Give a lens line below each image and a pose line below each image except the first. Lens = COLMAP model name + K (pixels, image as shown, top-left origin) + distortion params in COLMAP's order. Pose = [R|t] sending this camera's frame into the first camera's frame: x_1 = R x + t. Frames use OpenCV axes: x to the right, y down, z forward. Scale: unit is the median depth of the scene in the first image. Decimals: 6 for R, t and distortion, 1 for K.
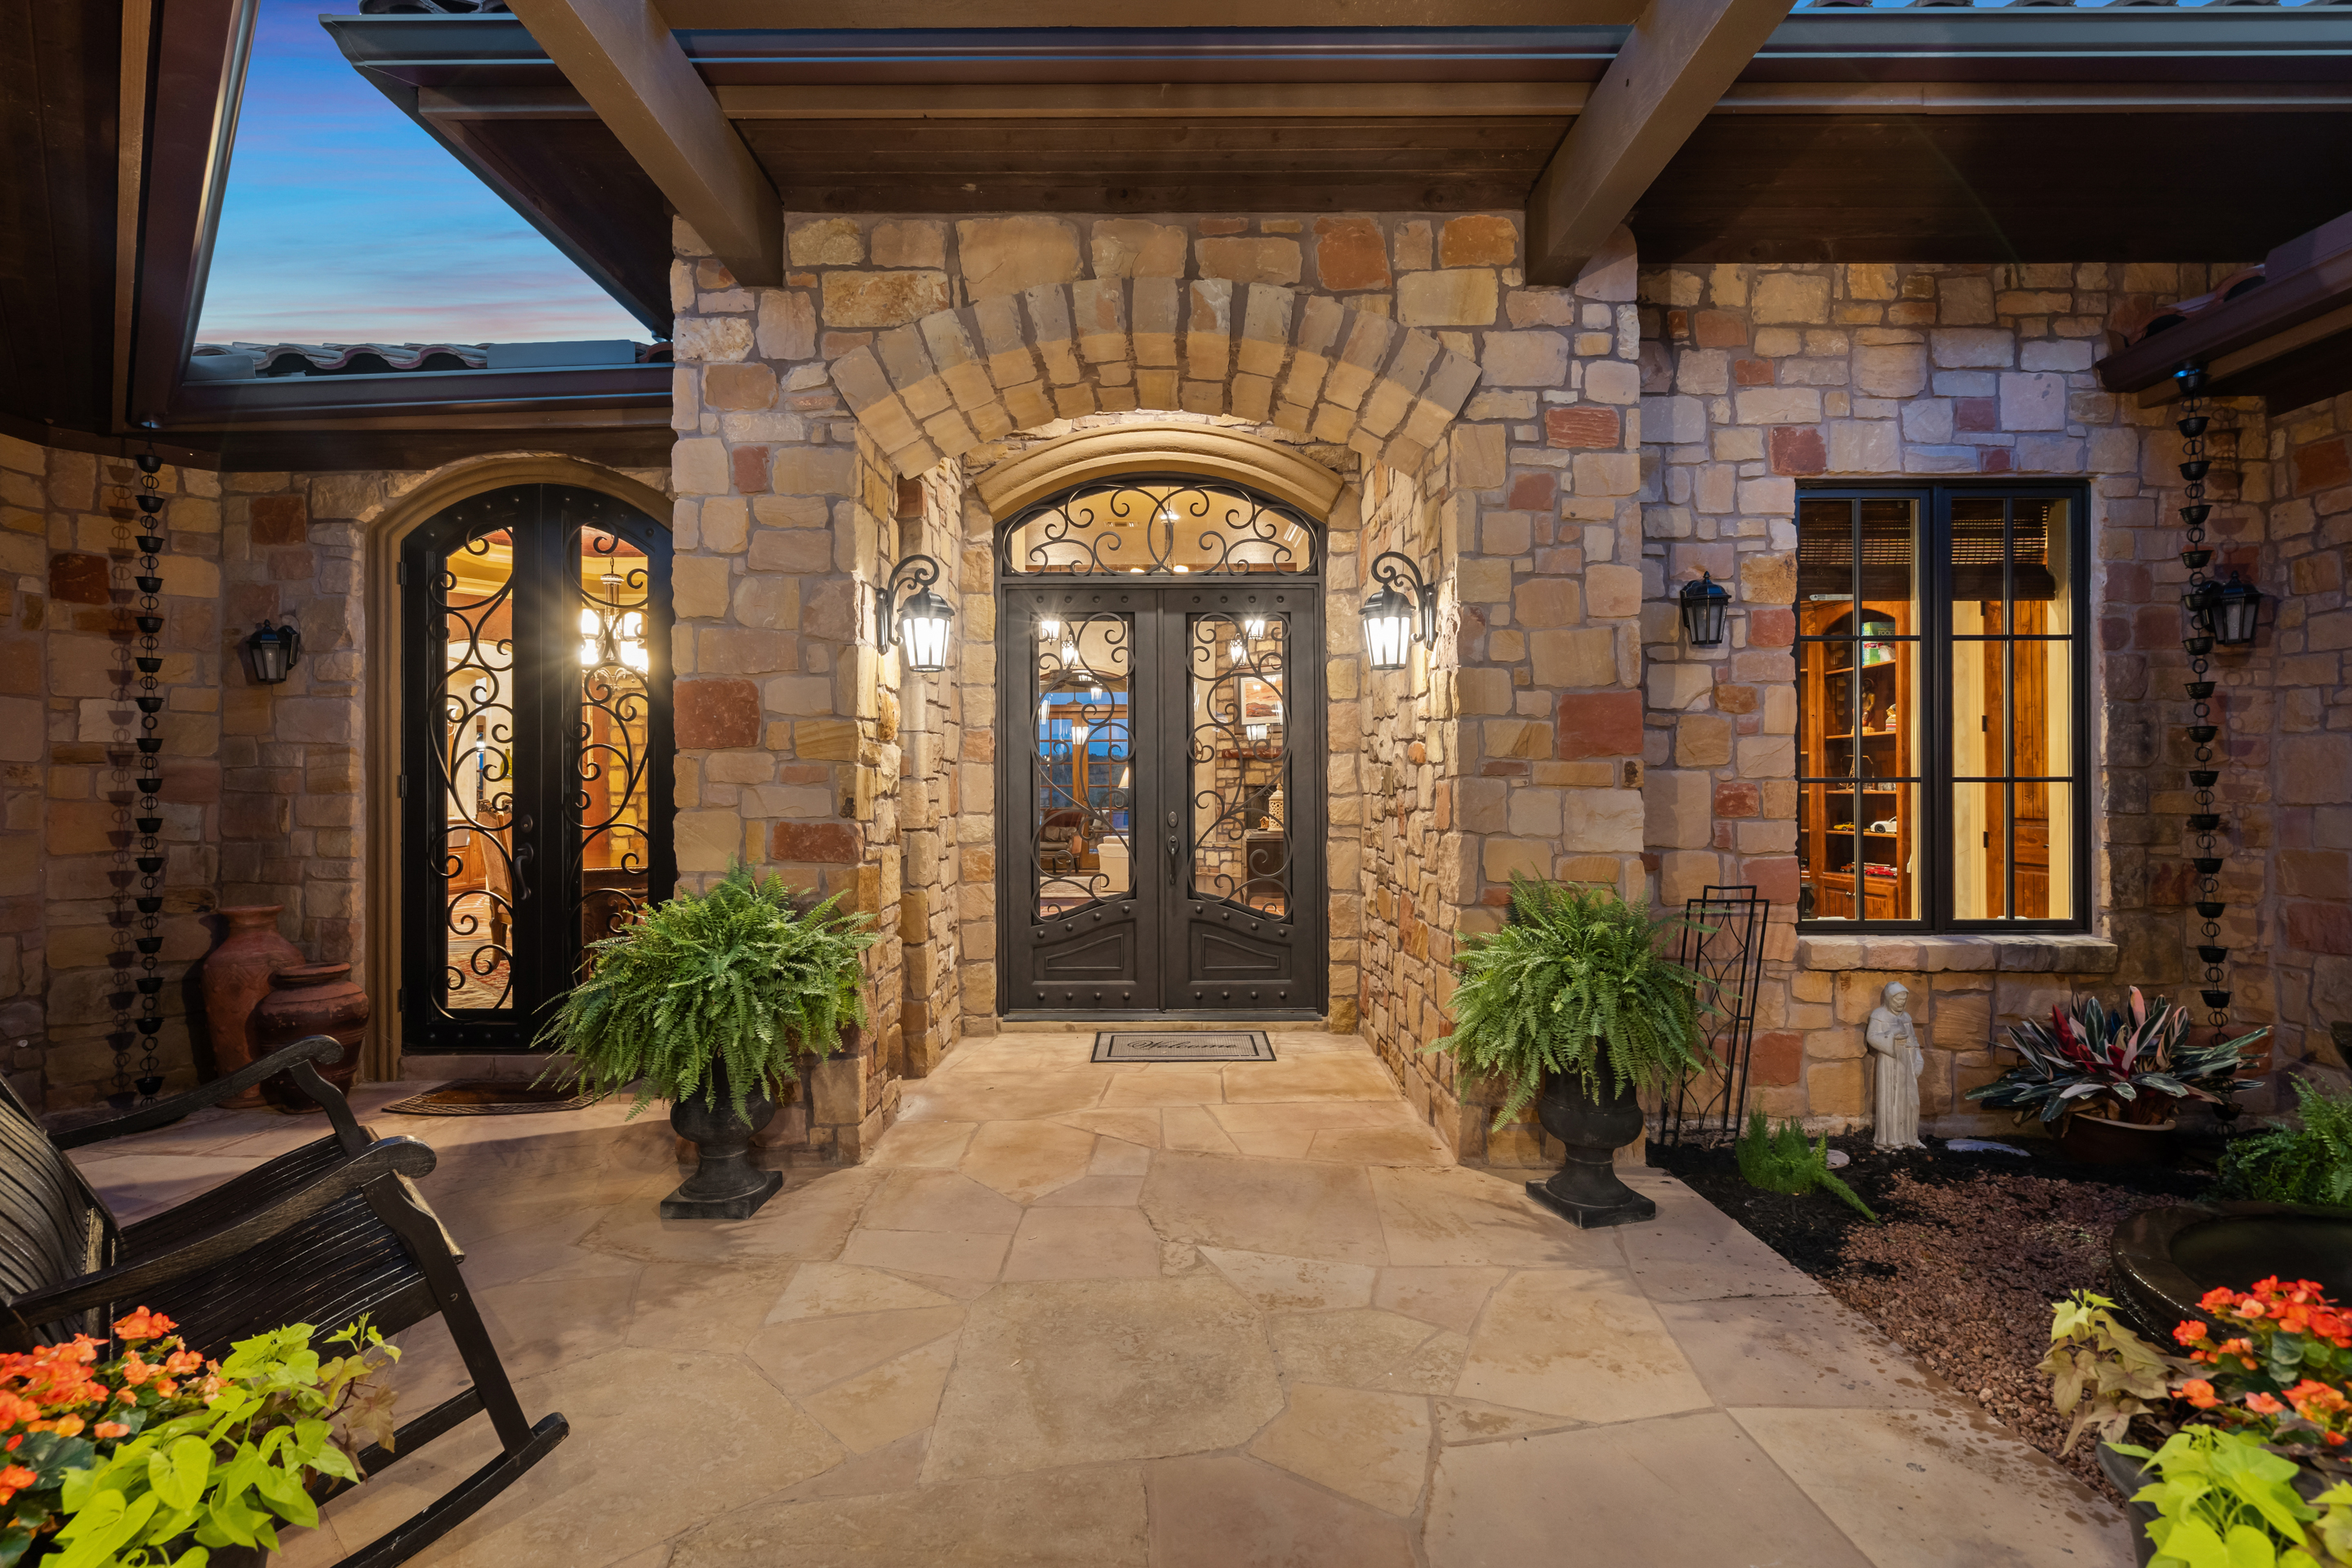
lens RADIAL K [[1056.7, 0, 1164.9], [0, 1056.7, 787.1], [0, 0, 1]] dist [-0.004601, 0.002253]
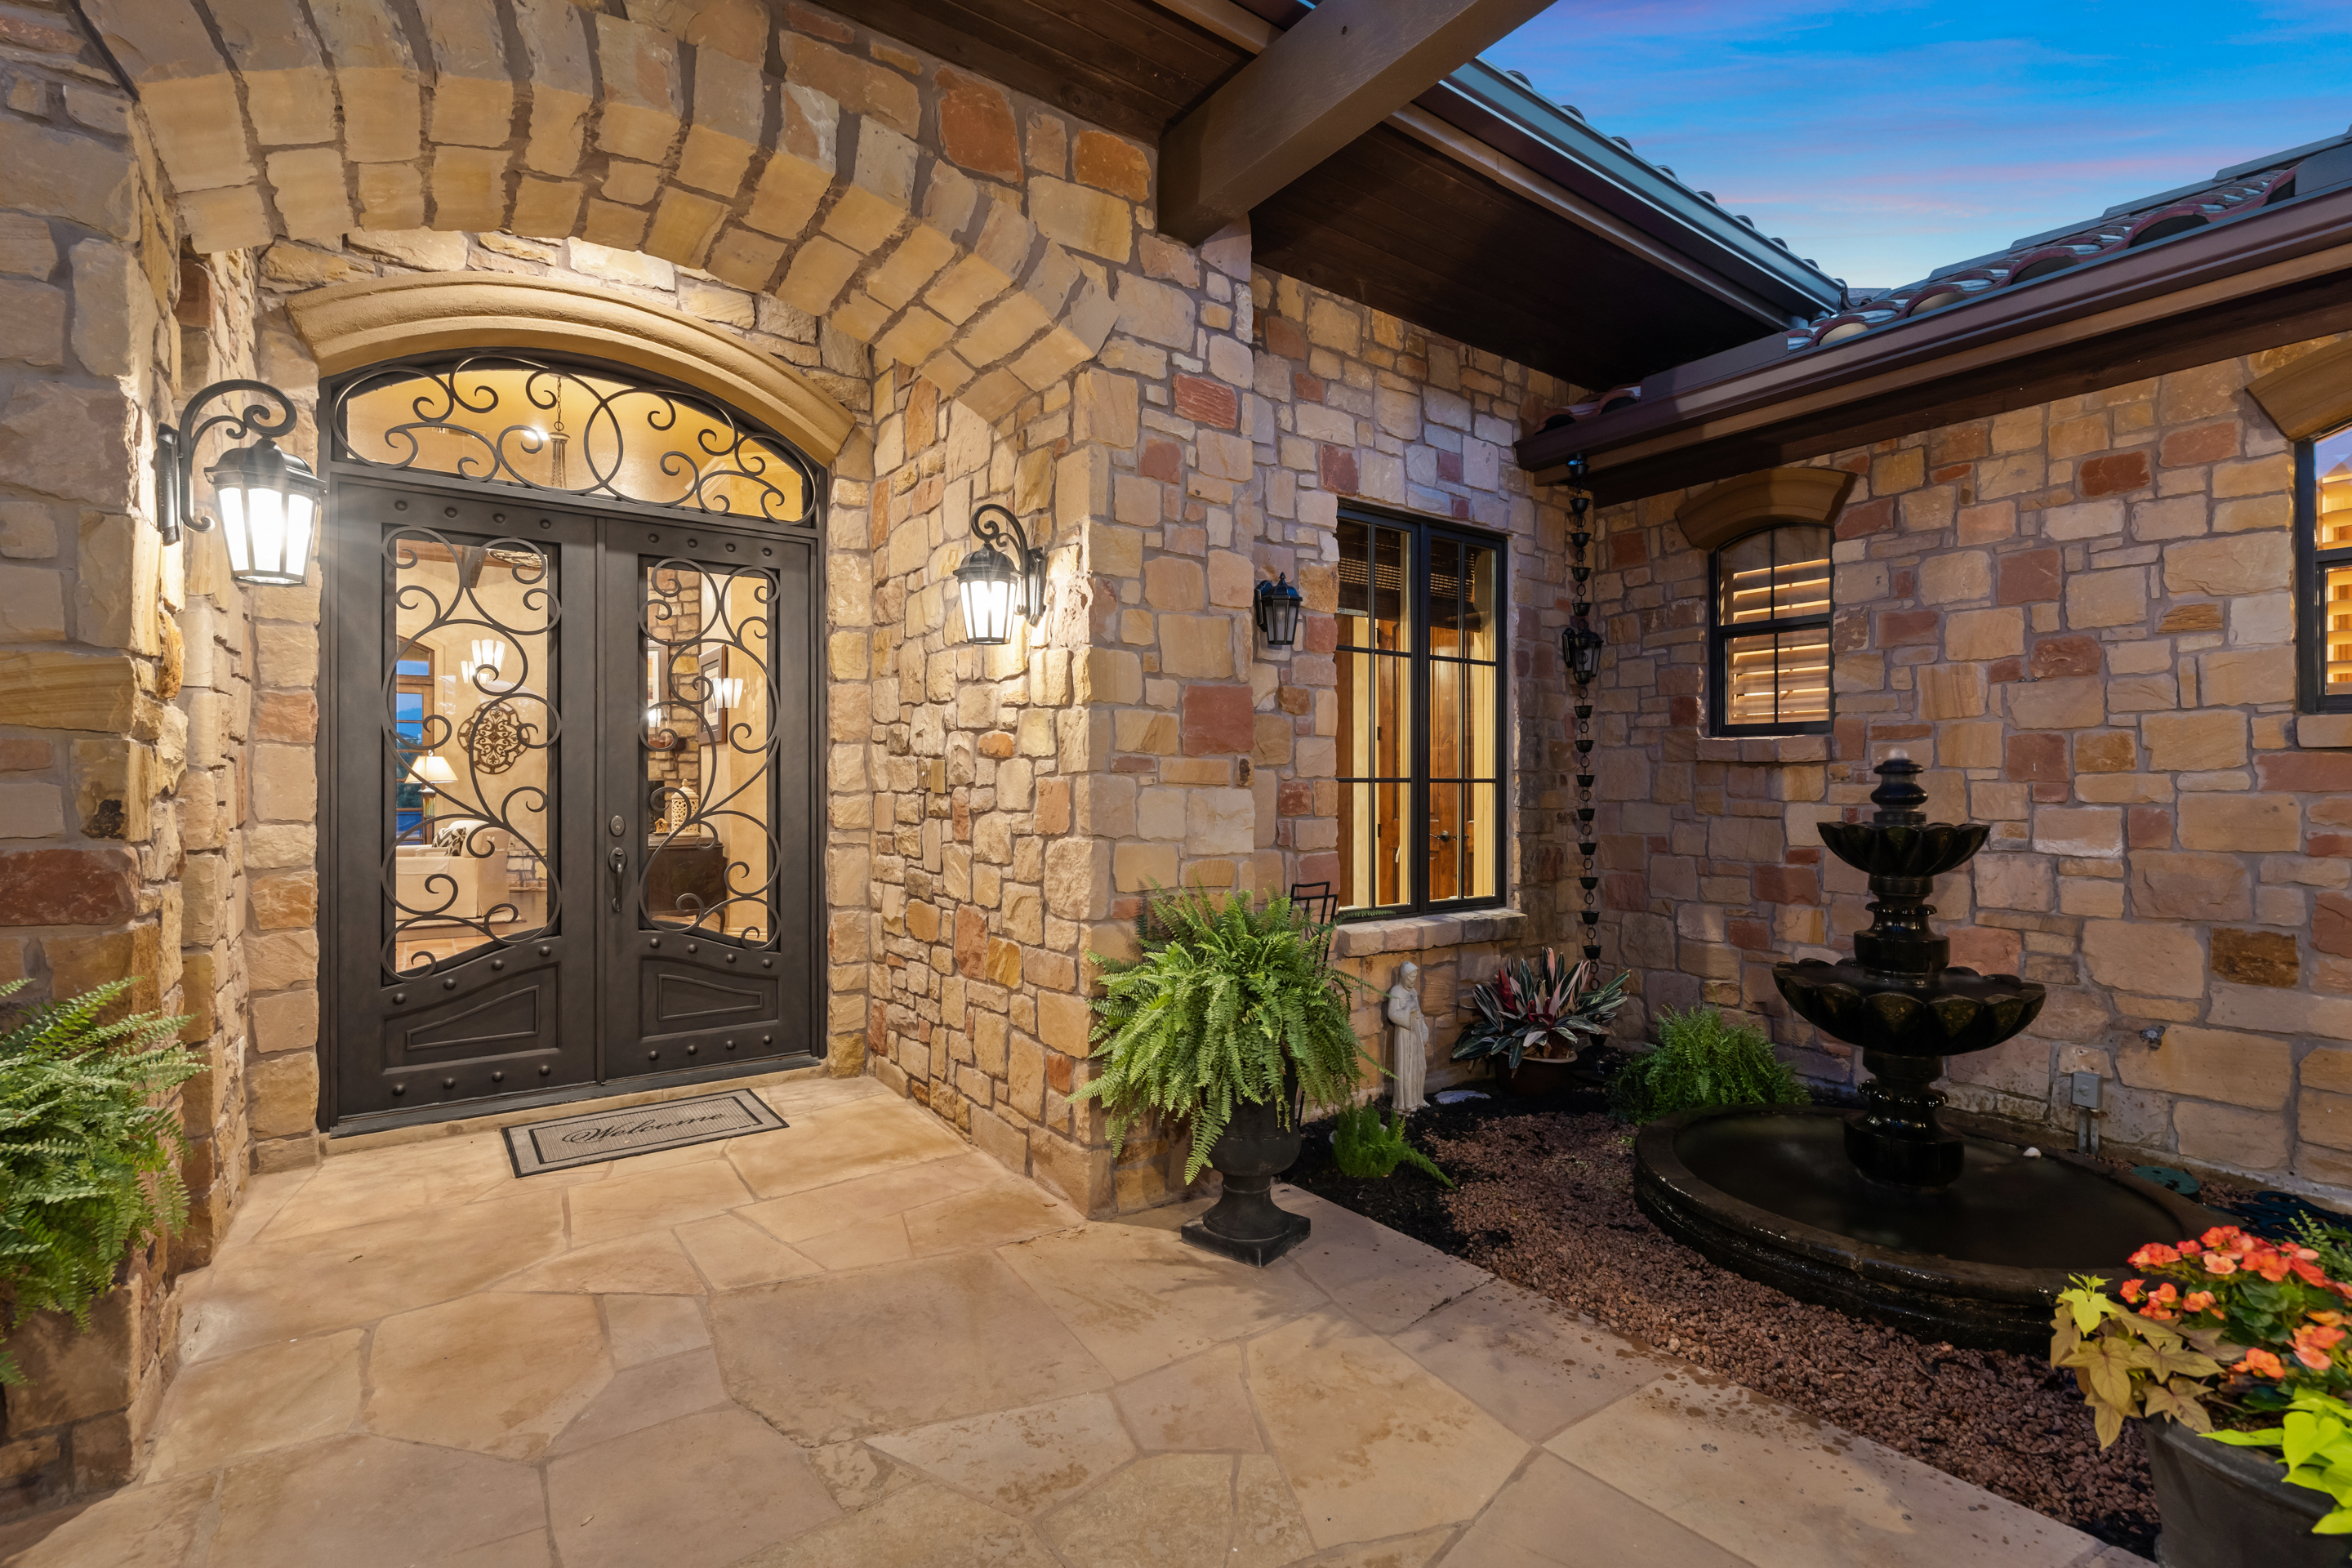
lens RADIAL K [[1056.7, 0, 1177.3], [0, 1056.7, 783.5], [0, 0, 1]] dist [-0.004601, 0.002253]
pose [[0.812630, 0.005087, 0.582757, -0.154482], [-0.004571, 0.999987, -0.002355, 0.000428], [-0.582762, -0.000750, 0.812643, 0.229693]]
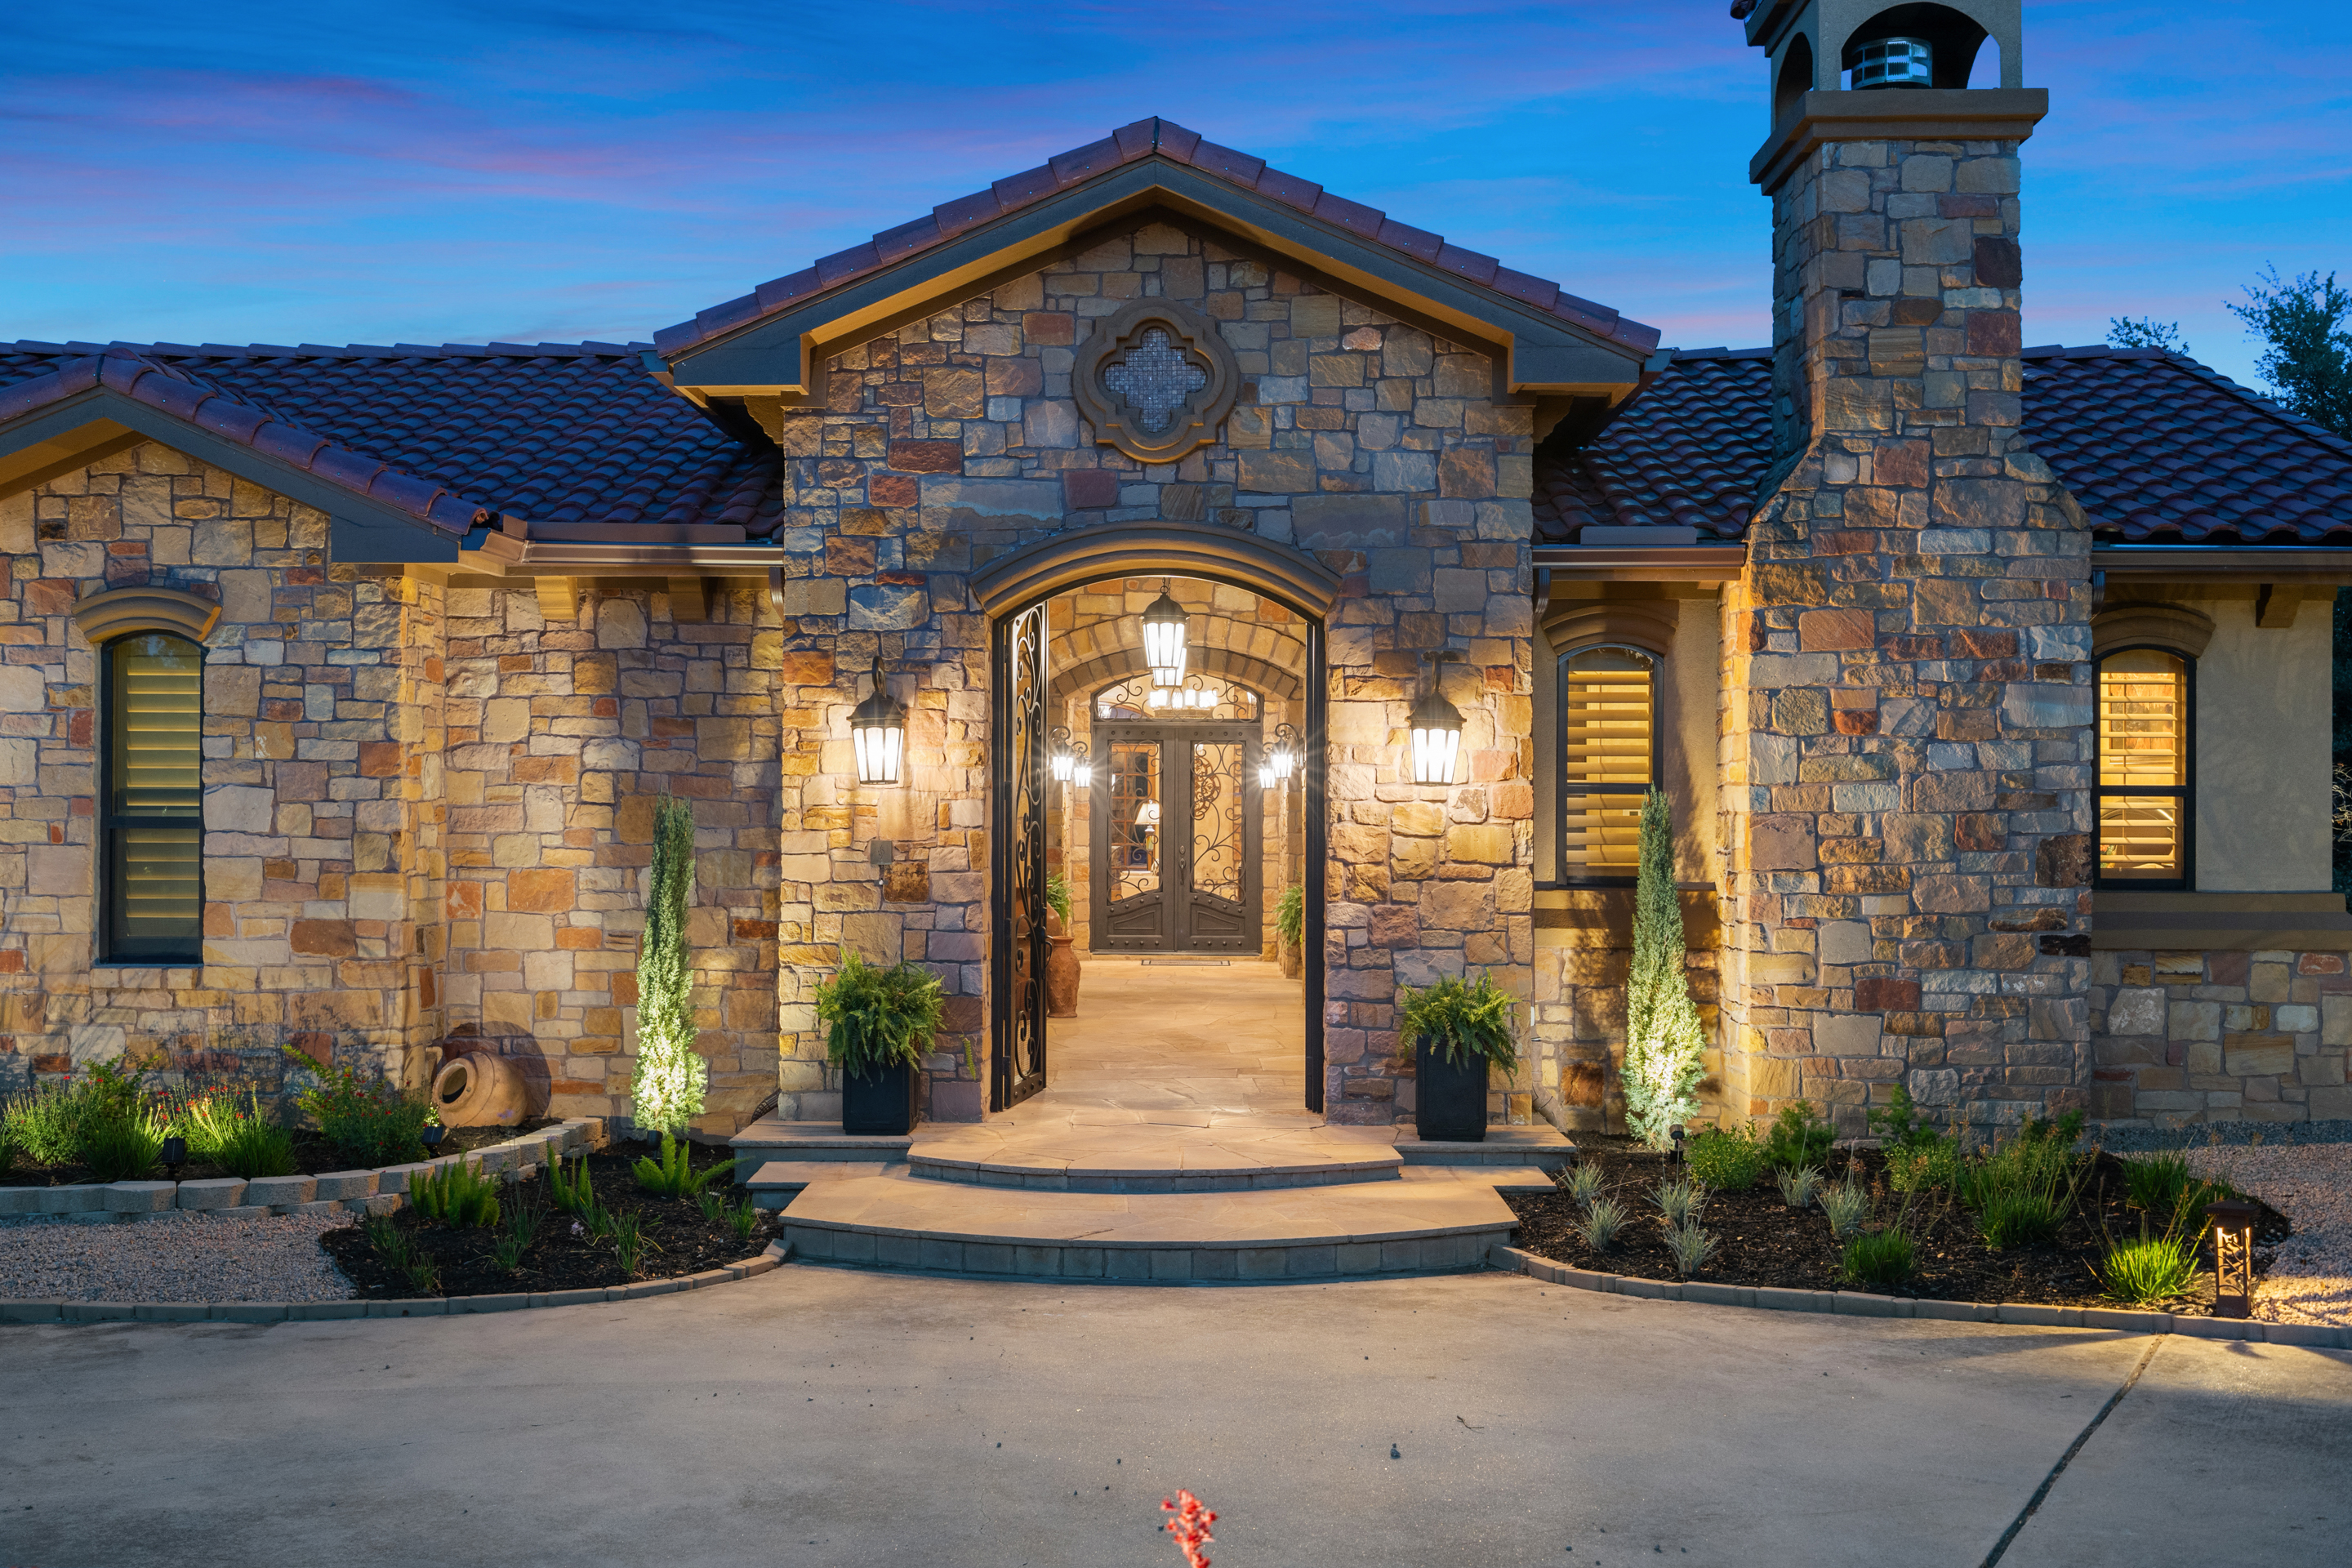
lens RADIAL K [[2373.9, 0, 1177.6], [0, 2373.9, 784.9], [0, 0, 1]] dist [-0.000095, 0.000000]
pose [[0.999268, 0.008678, -0.037263, 0.226477], [-0.008719, 0.999962, -0.000944, -0.118541], [0.037254, 0.001268, 0.999305, -4.700294]]
